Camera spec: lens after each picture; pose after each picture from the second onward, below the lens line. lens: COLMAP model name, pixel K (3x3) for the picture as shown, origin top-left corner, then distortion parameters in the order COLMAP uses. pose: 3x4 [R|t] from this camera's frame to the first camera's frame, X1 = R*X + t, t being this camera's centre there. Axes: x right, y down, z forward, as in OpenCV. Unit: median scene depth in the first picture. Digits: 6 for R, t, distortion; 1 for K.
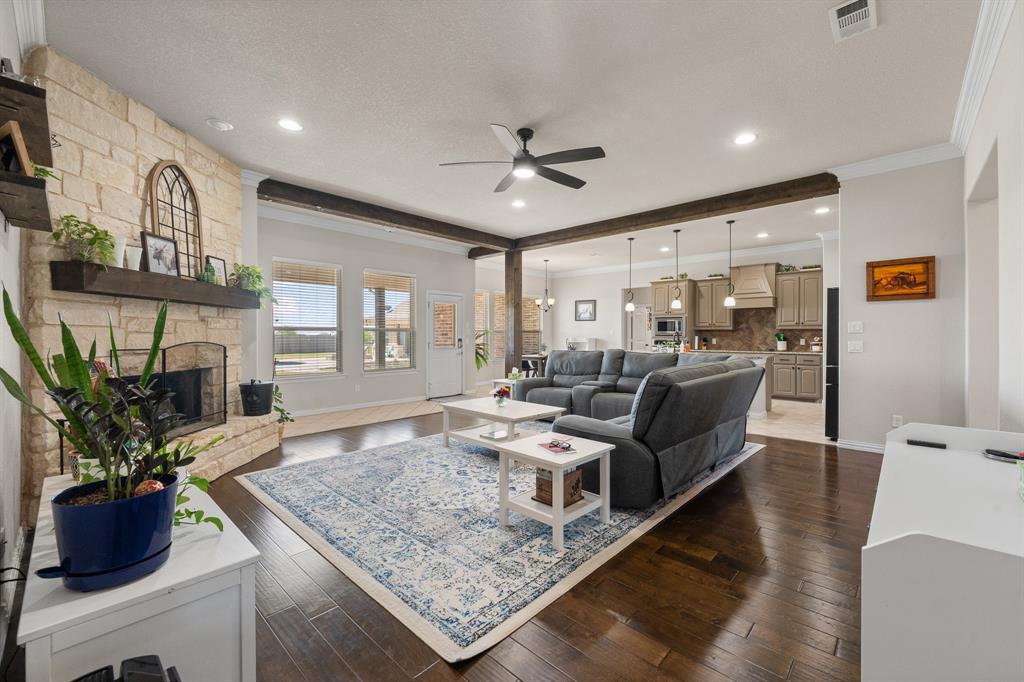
lens RADIAL K [[418.7, 0, 520.5], [0, 418.7, 336.2], [0, 0, 1]] dist [-0.005741, 0.000148]
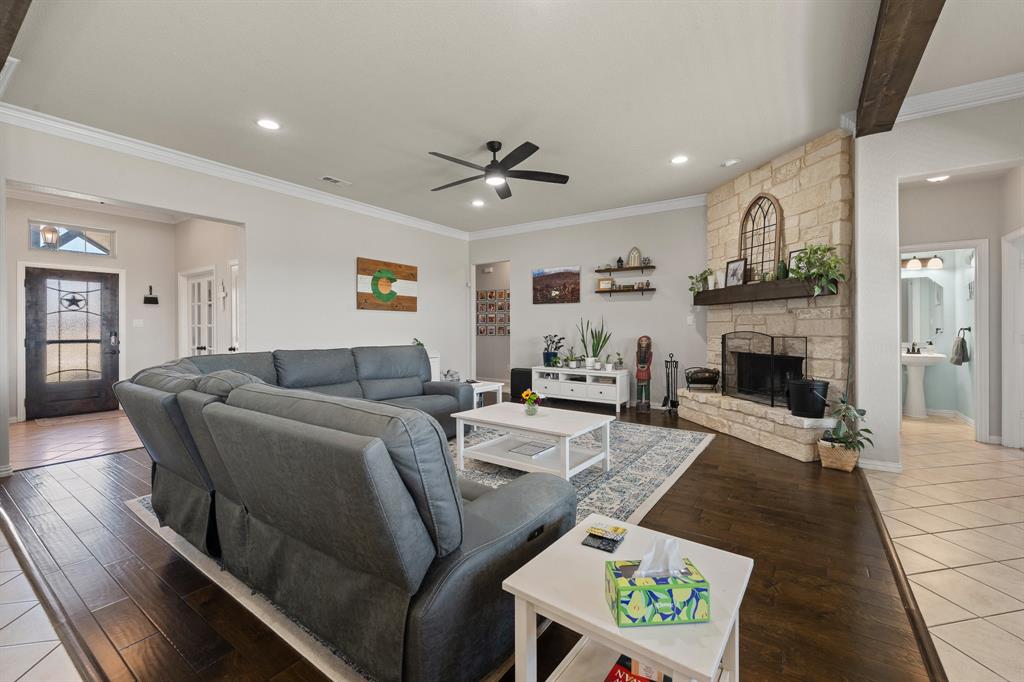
lens RADIAL K [[418.7, 0, 525.5], [0, 418.7, 329.0], [0, 0, 1]] dist [-0.005741, 0.000148]
pose [[-0.987645, 0.002621, -0.156686, 0.092353], [0.002233, 0.999994, 0.002654, 0.001430], [0.156692, 0.002272, -0.987645, 1.845364]]
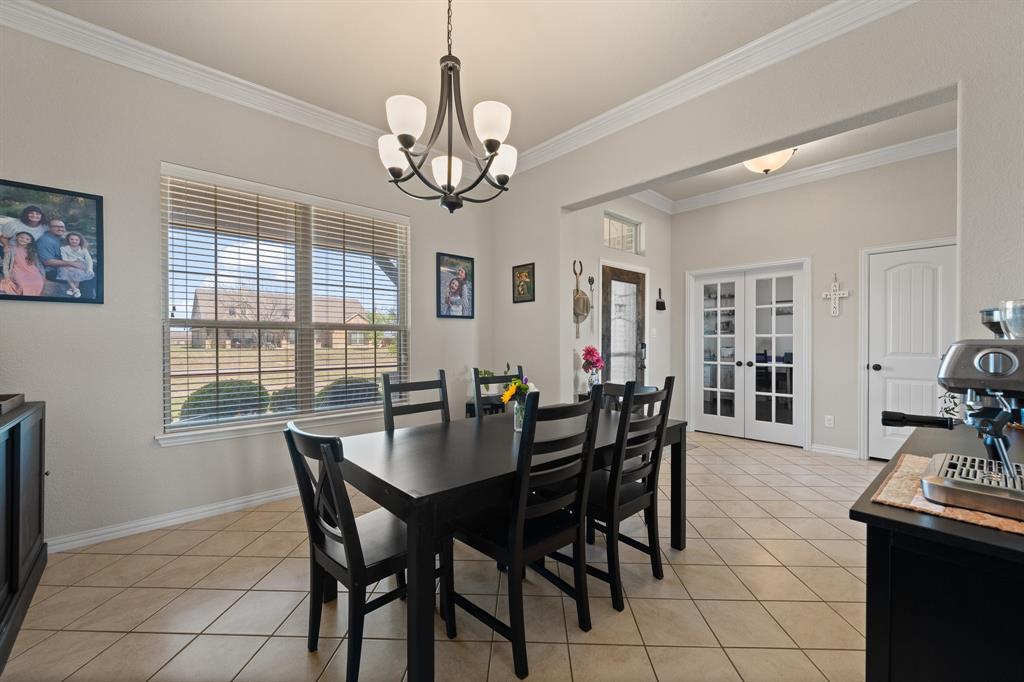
lens RADIAL K [[418.7, 0, 521.9], [0, 418.7, 344.0], [0, 0, 1]] dist [-0.005741, 0.000148]
pose [[-0.997012, -0.000273, 0.077244, 1.553460], [0.000584, 0.999938, 0.011078, 0.000207], [-0.077242, 0.011090, -0.996951, 1.435527]]
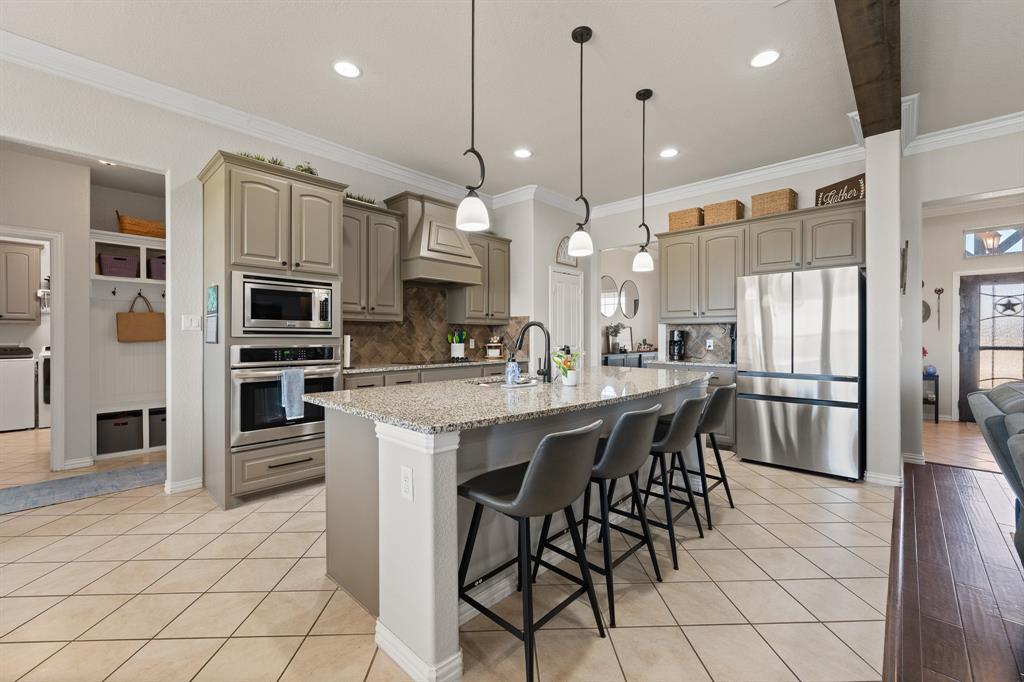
lens RADIAL K [[418.7, 0, 506.8], [0, 418.7, 338.3], [0, 0, 1]] dist [-0.005741, 0.000148]
pose [[0.015635, -0.006936, 0.999854, 0.037873], [0.000621, 0.999976, 0.006927, 0.001265], [-0.999878, 0.000513, 0.015639, 1.790648]]
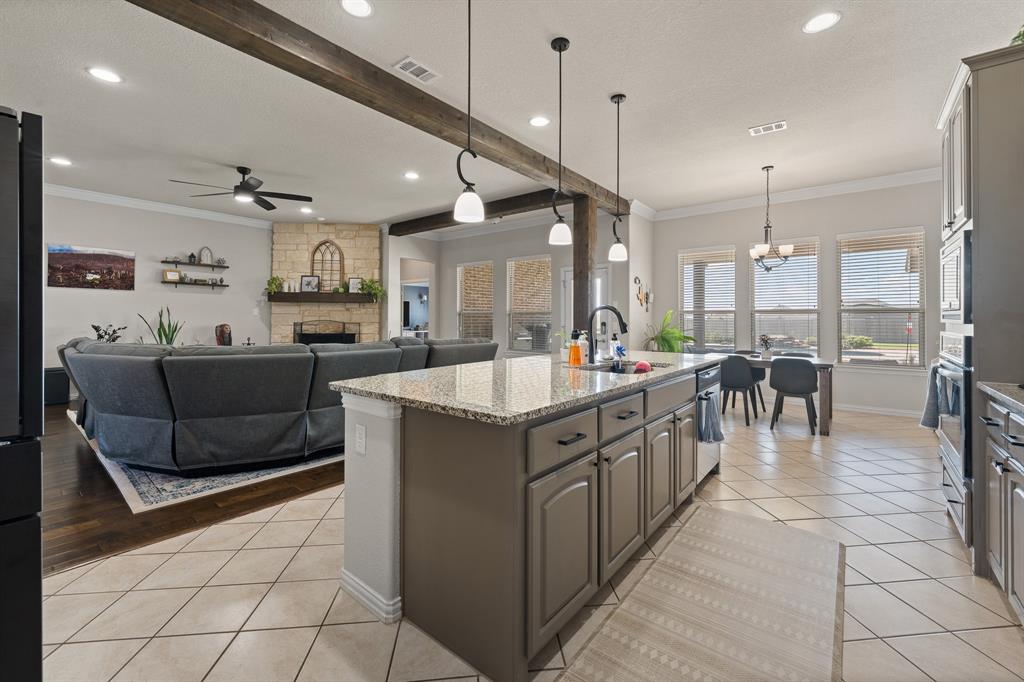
lens RADIAL K [[418.7, 0, 520.7], [0, 418.7, 316.3], [0, 0, 1]] dist [-0.005741, 0.000148]
pose [[0.074736, -0.005955, -0.997186, 1.262101], [-0.005259, 0.999966, -0.006366, 0.001376], [0.997190, 0.005719, 0.074702, 1.581627]]
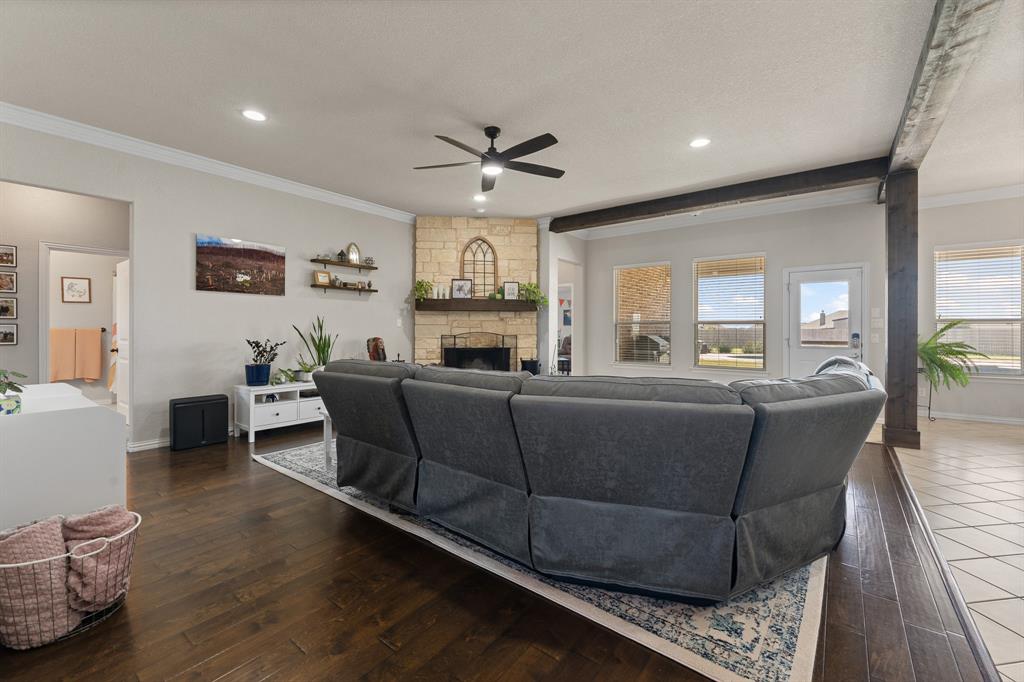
lens RADIAL K [[418.7, 0, 517.6], [0, 418.7, 330.0], [0, 0, 1]] dist [-0.005741, 0.000148]
pose [[0.085316, 0.002179, -0.996352, 0.909456], [-0.002786, 0.999994, 0.001948, 0.000111], [0.996350, 0.002609, 0.085321, 0.855889]]
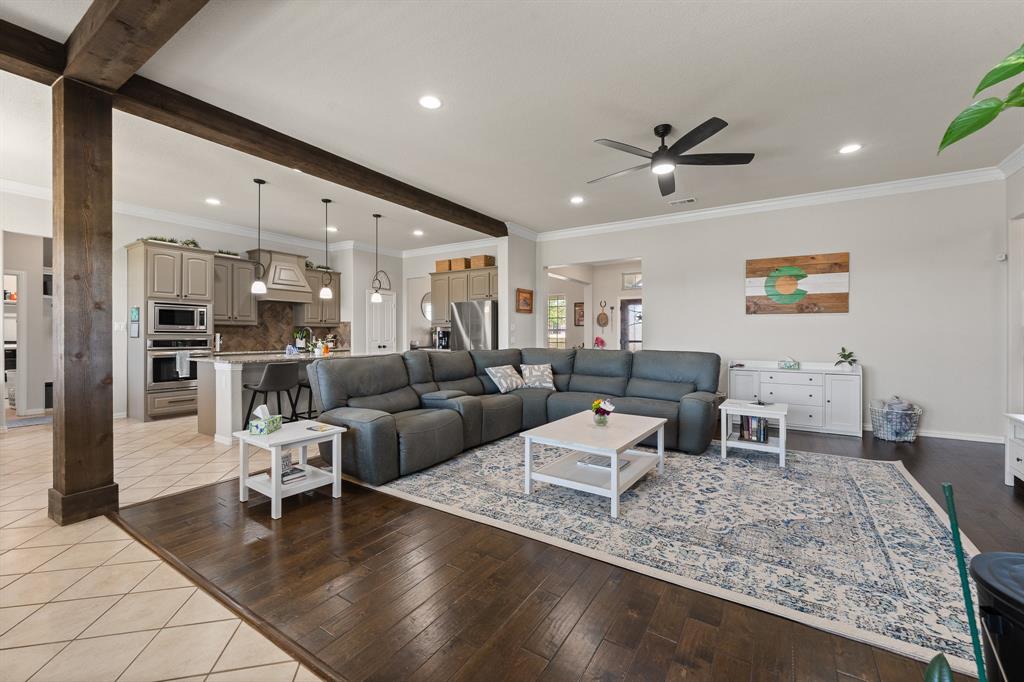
lens RADIAL K [[418.7, 0, 510.7], [0, 418.7, 336.4], [0, 0, 1]] dist [-0.005741, 0.000148]
pose [[-0.167344, -0.006443, 0.985877, -0.793558], [-0.001265, 0.999979, 0.006320, 0.000511], [-0.985898, -0.000189, -0.167349, 1.330474]]
